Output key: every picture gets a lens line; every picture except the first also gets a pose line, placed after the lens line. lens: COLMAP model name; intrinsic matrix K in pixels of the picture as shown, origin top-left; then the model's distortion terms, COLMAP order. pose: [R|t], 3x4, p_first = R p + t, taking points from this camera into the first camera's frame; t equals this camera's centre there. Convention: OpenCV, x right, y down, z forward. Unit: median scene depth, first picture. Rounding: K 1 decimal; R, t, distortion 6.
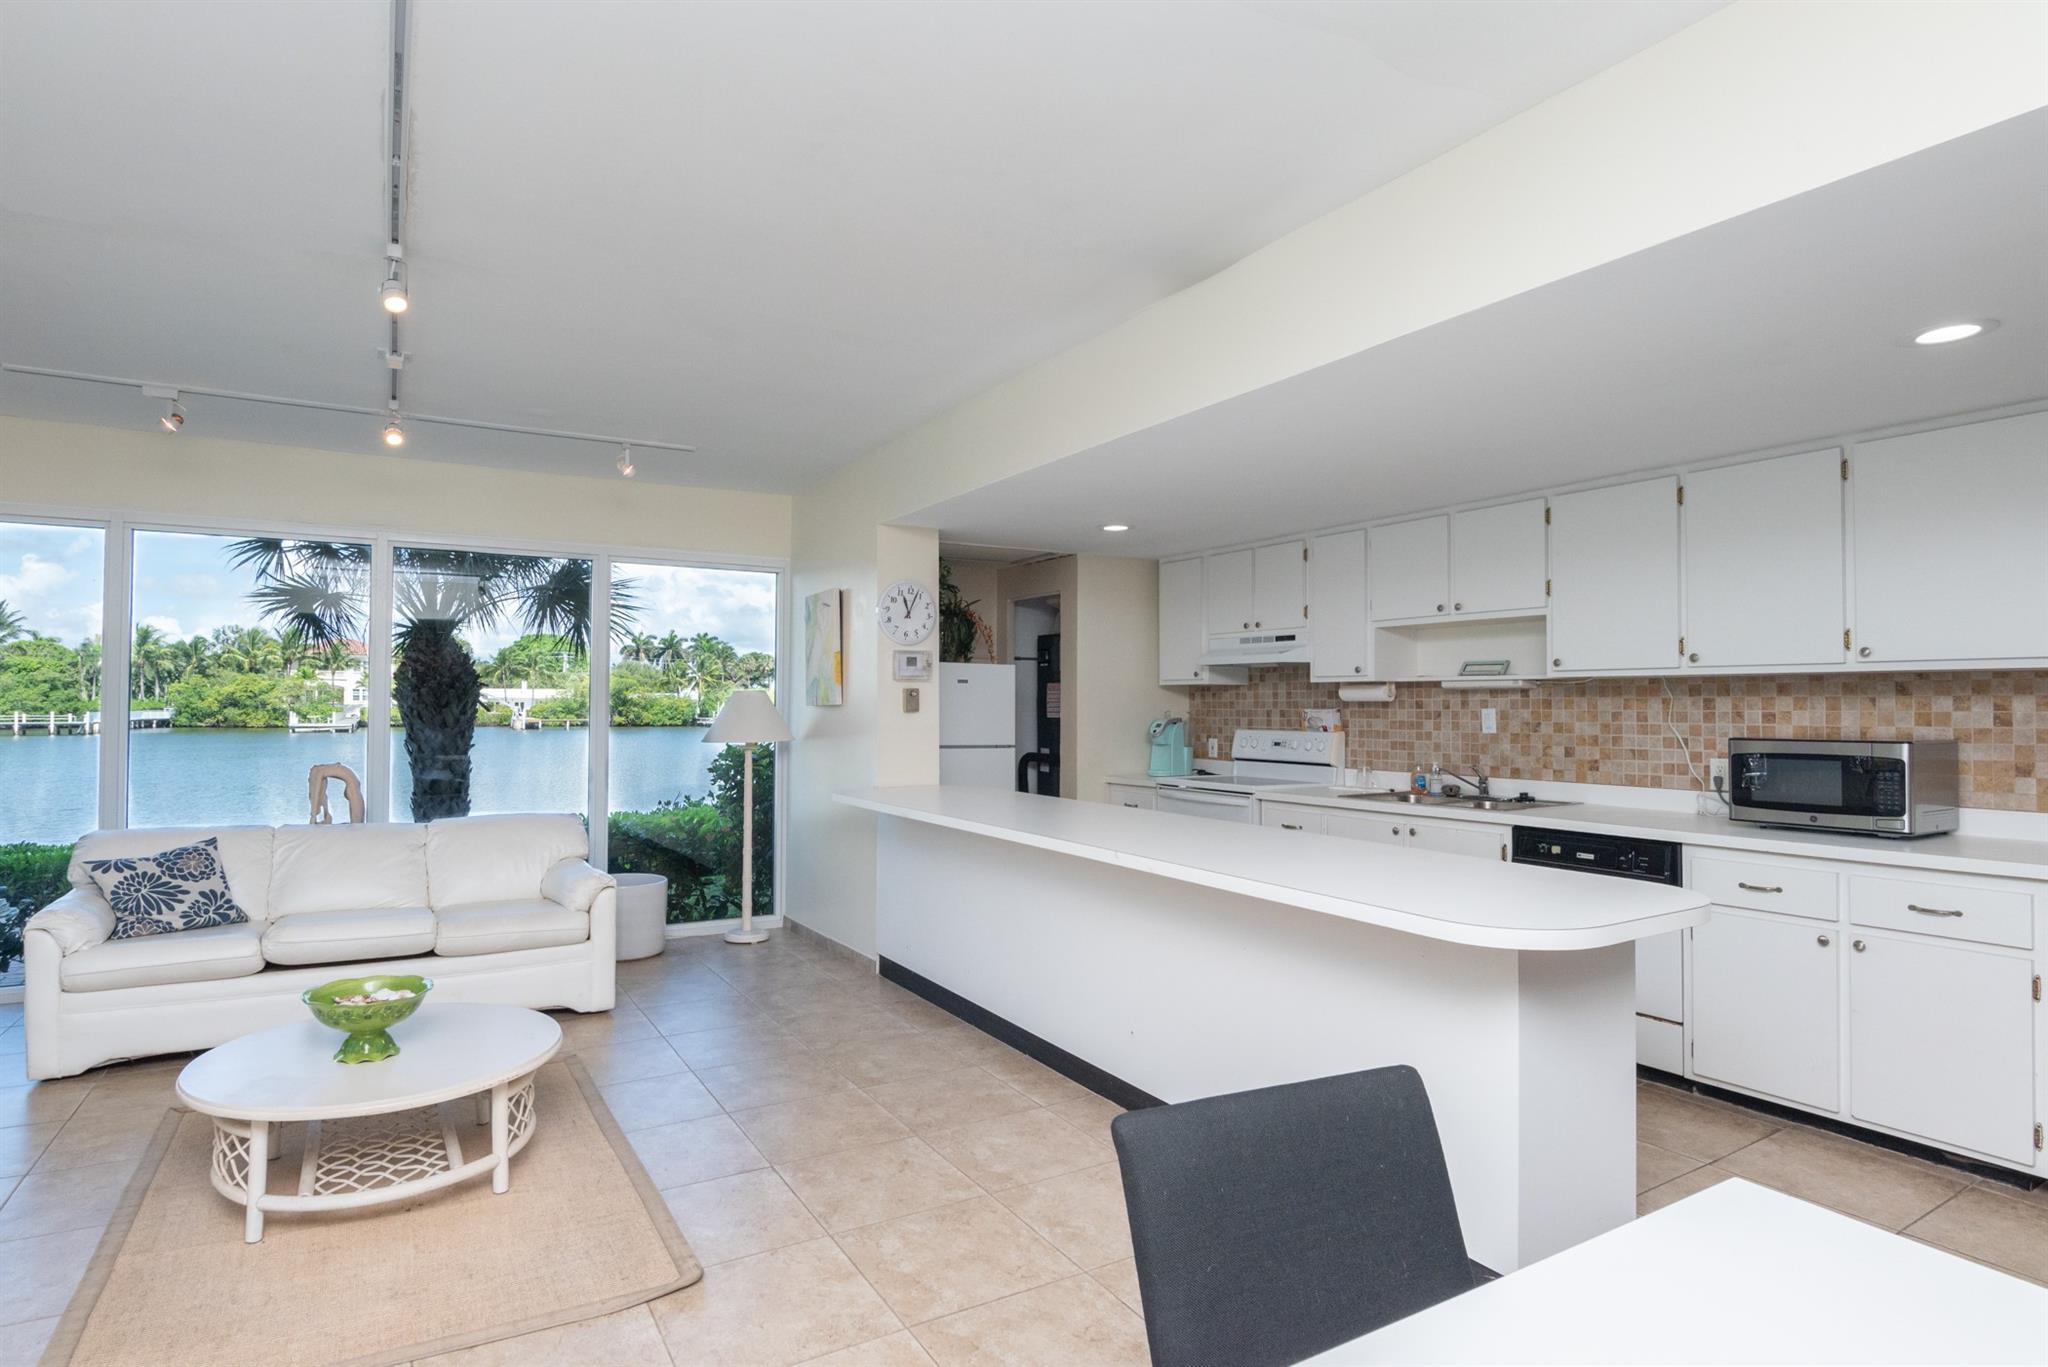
lens RADIAL K [[1057.1, 0, 1025.9], [0, 1057.1, 668.1], [0, 0, 1]] dist [-0.020781, -0.002124]
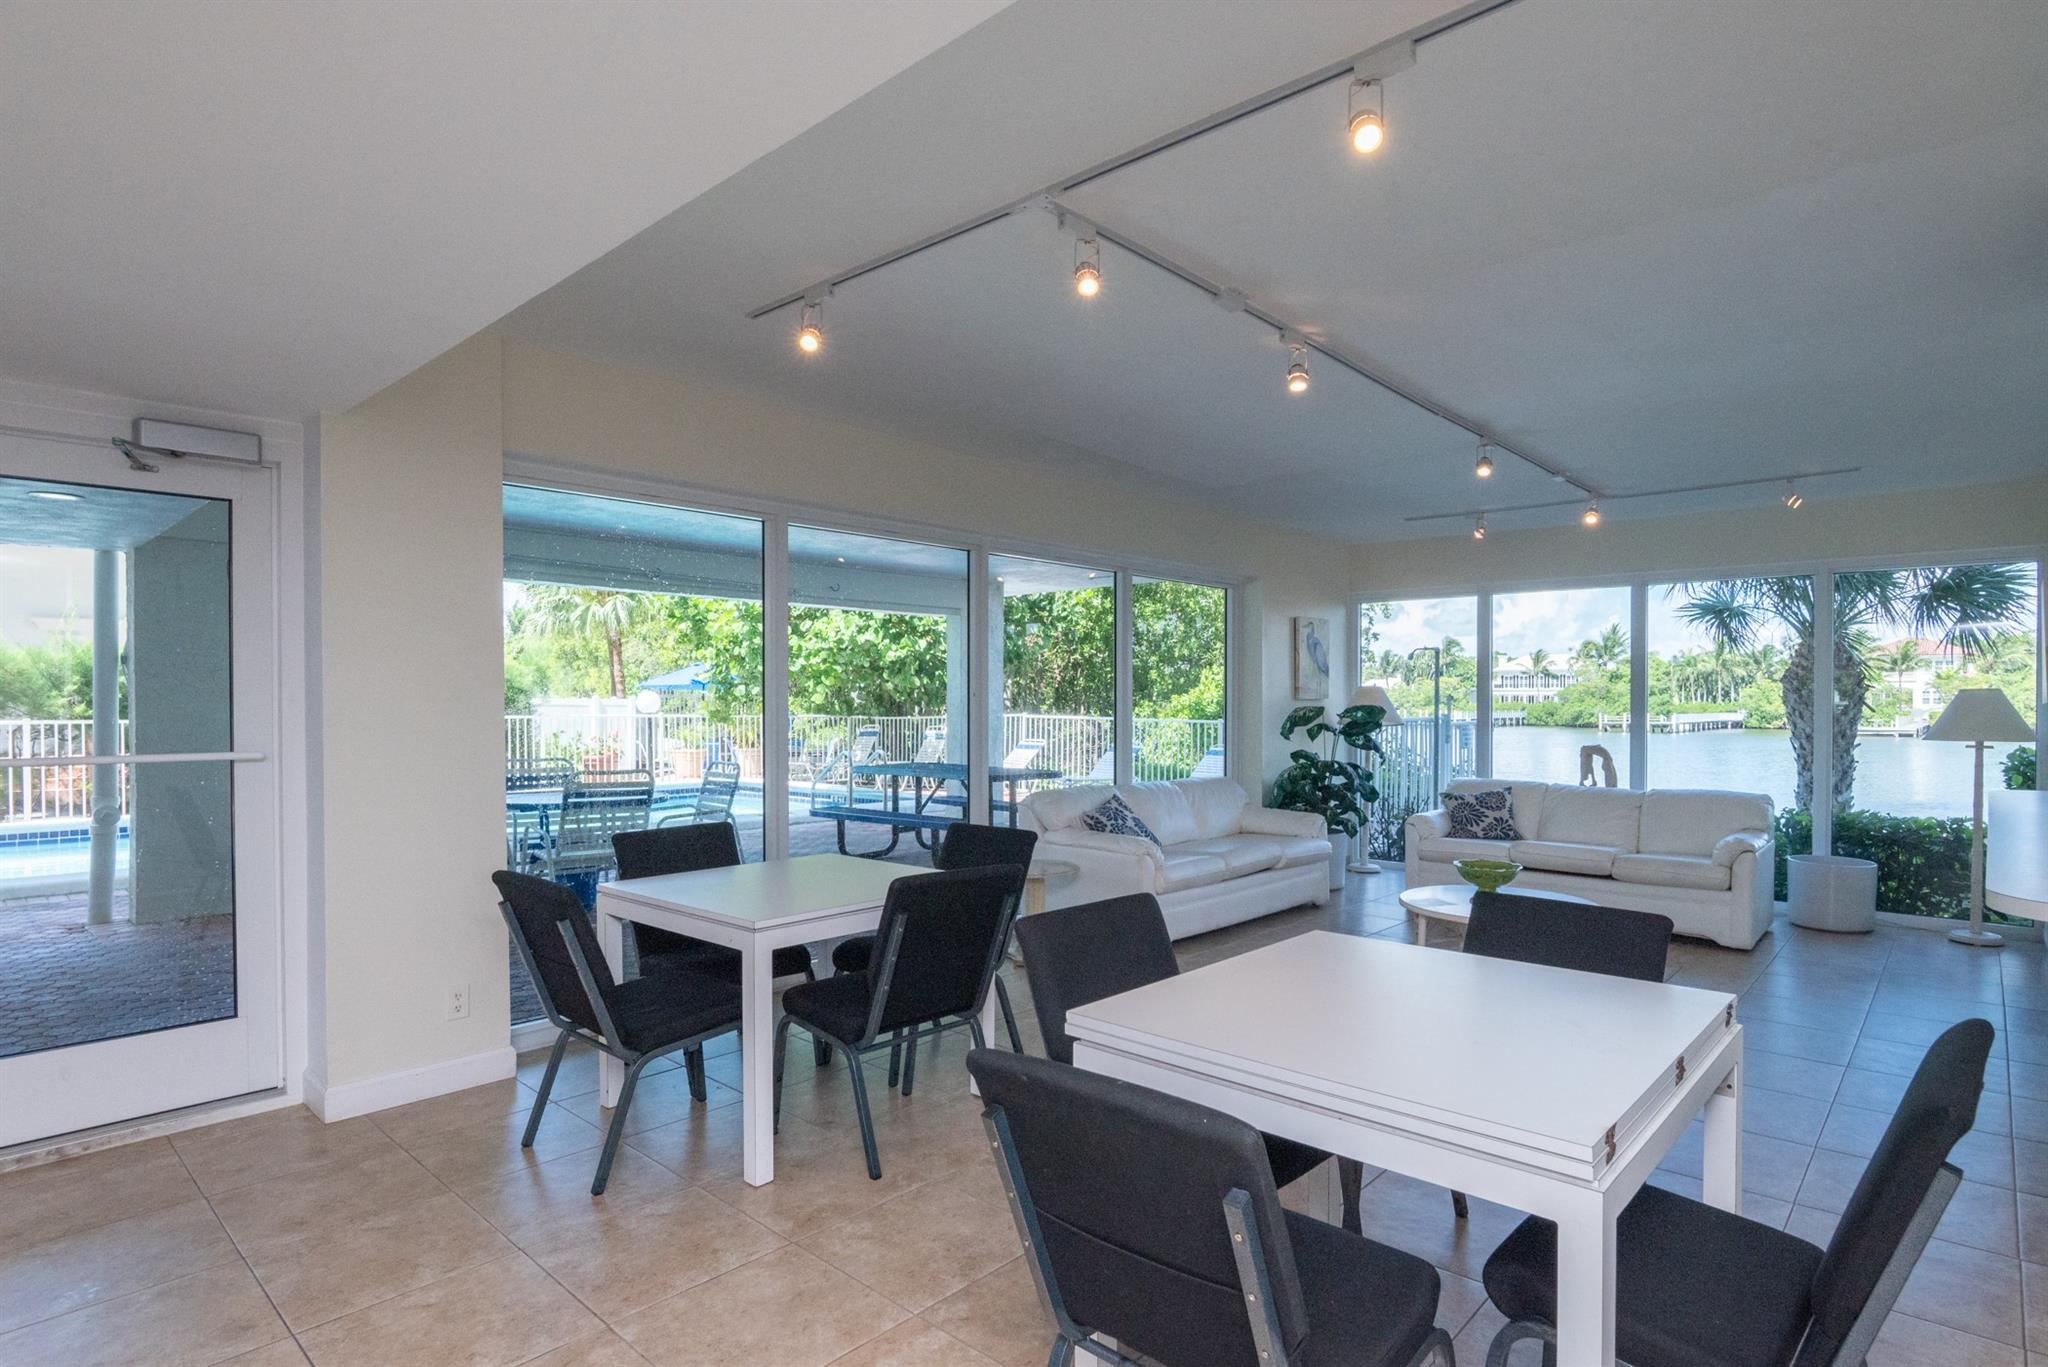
lens RADIAL K [[1057.1, 0, 1035.3], [0, 1057.1, 690.8], [0, 0, 1]] dist [-0.020781, -0.002124]
pose [[0.267819, -0.011669, -0.963398, 0.477777], [0.029167, 0.999567, -0.003998, 0.001733], [0.963028, -0.027028, 0.268044, -0.102842]]
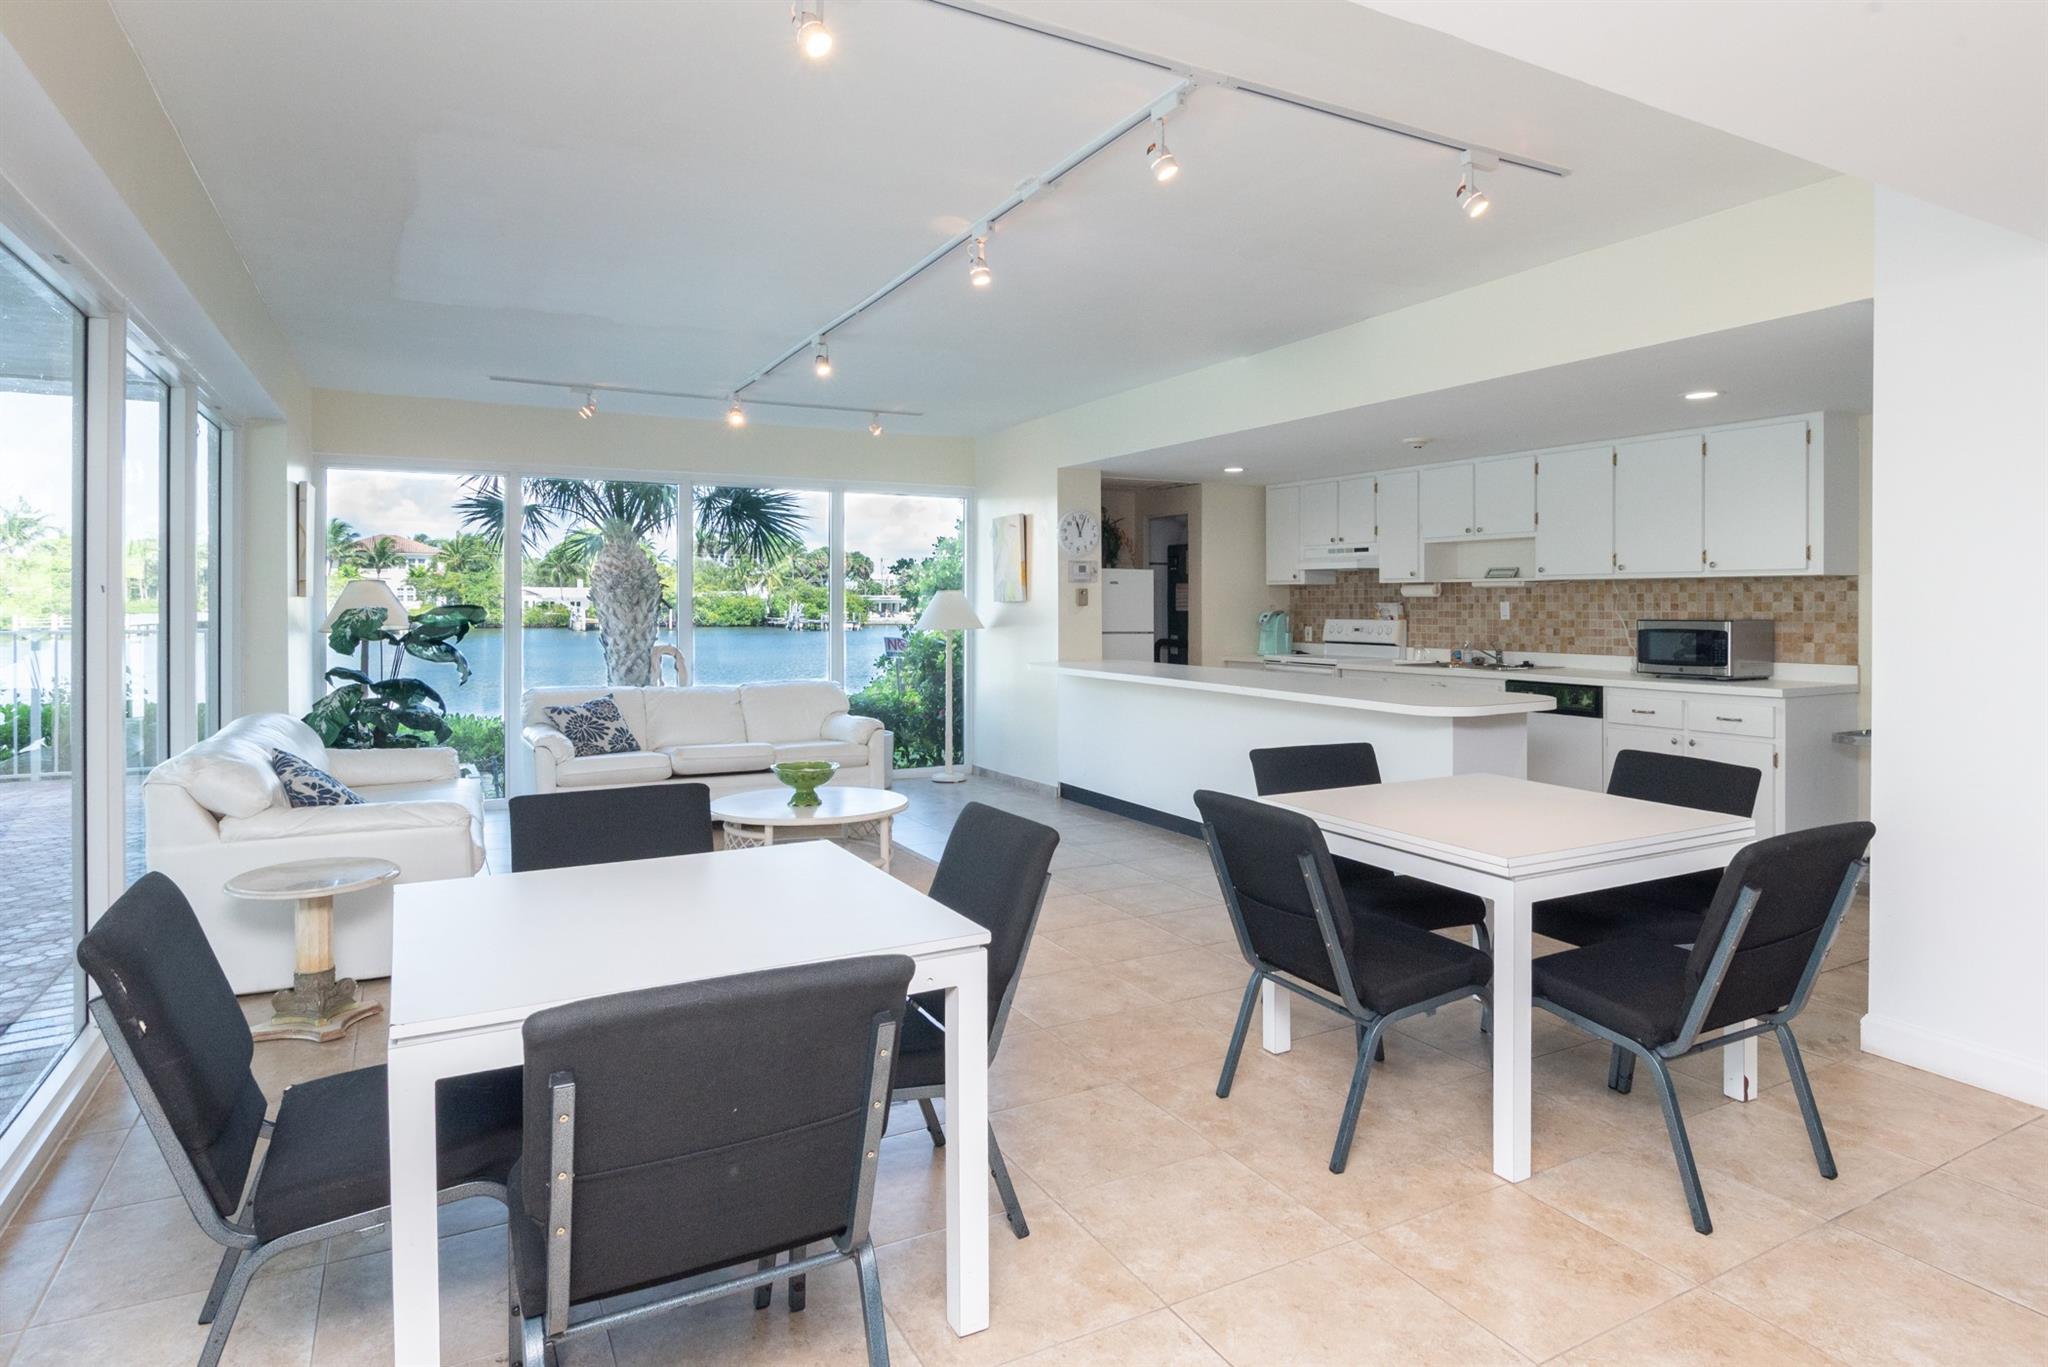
lens RADIAL K [[1171.2, 0, 1058.1], [0, 1171.2, 611.8], [0, 0, 1]] dist [0.006492, 0.000504]
pose [[0.998656, -0.003033, -0.051738, -0.059590], [0.005223, 0.999094, 0.042248, -0.014322], [0.051563, -0.042461, 0.997767, -0.494585]]
